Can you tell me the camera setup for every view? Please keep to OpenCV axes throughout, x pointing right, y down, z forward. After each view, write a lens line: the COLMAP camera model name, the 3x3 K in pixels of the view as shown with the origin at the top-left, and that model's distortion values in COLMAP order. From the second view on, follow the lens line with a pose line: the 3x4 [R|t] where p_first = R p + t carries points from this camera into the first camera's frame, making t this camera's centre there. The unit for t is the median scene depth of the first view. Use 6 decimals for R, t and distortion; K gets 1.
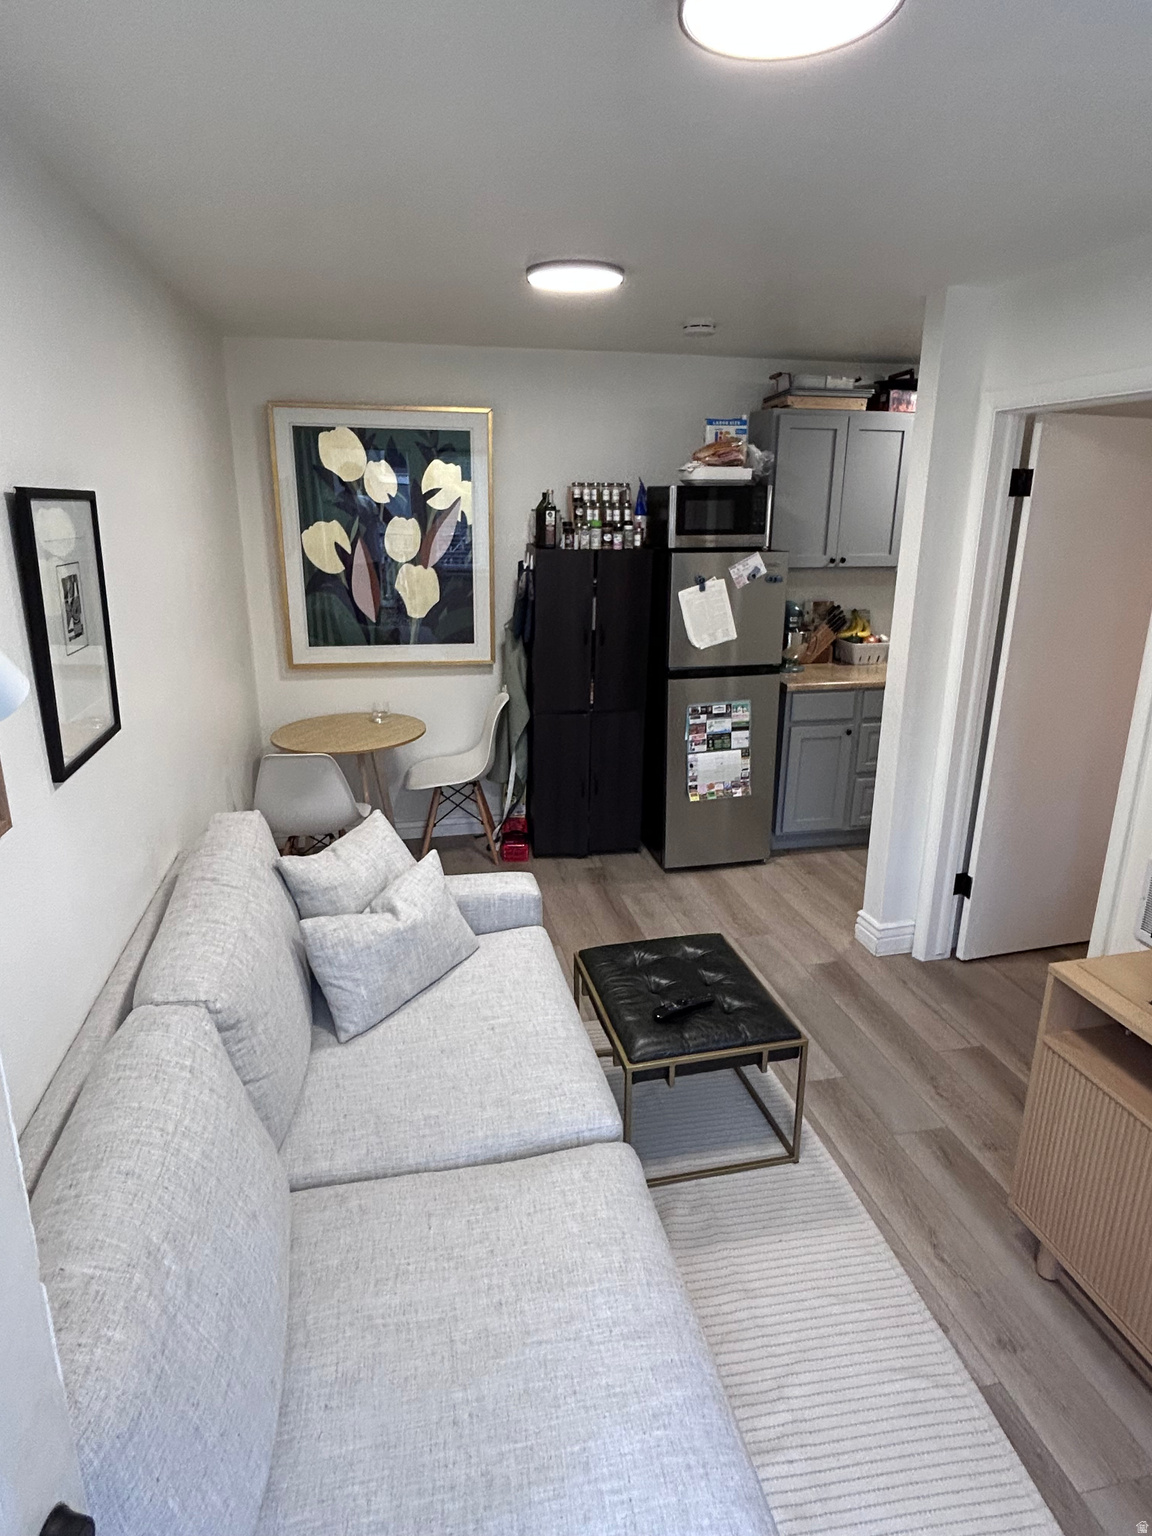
lens RADIAL K [[886.2, 0, 575.7], [0, 886.2, 764.7], [0, 0, 1]] dist [0.003568, 0.000590]
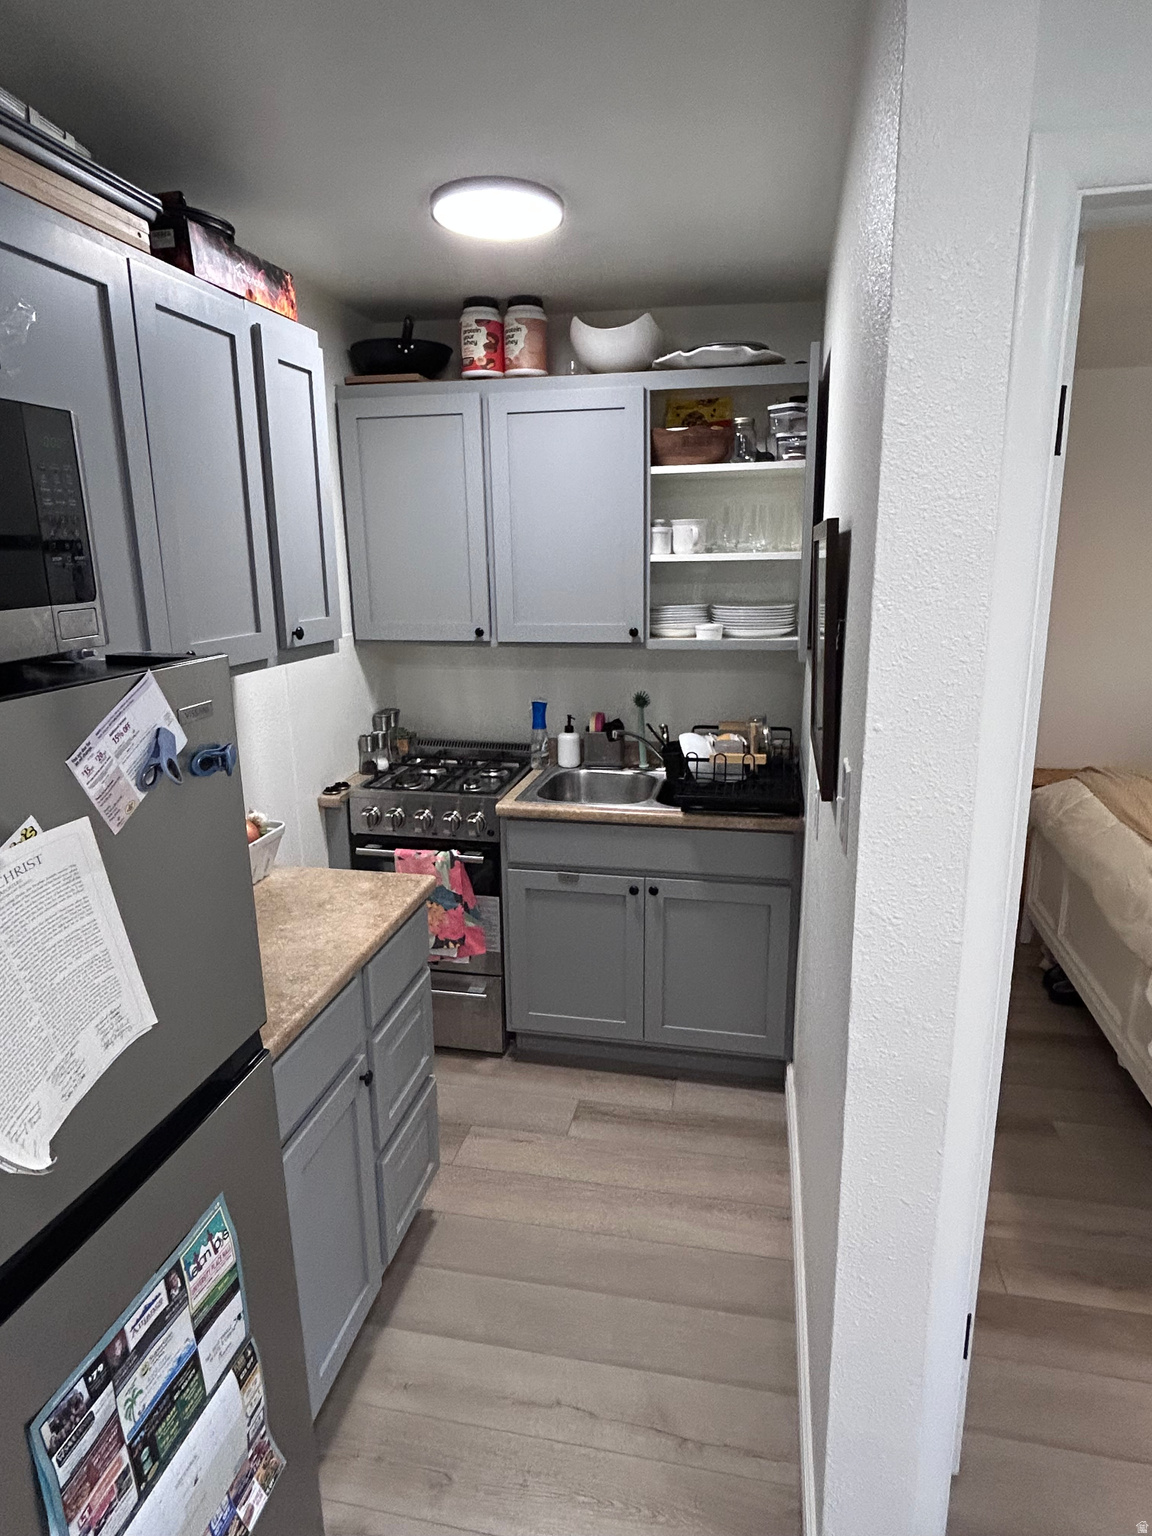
lens RADIAL K [[886.2, 0, 574.7], [0, 886.2, 762.6], [0, 0, 1]] dist [0.003568, 0.000590]
pose [[0.411313, -0.224840, 0.883328, 0.029944], [0.274318, 0.954705, 0.115275, -0.207438], [-0.869236, 0.194899, 0.454360, 0.774805]]
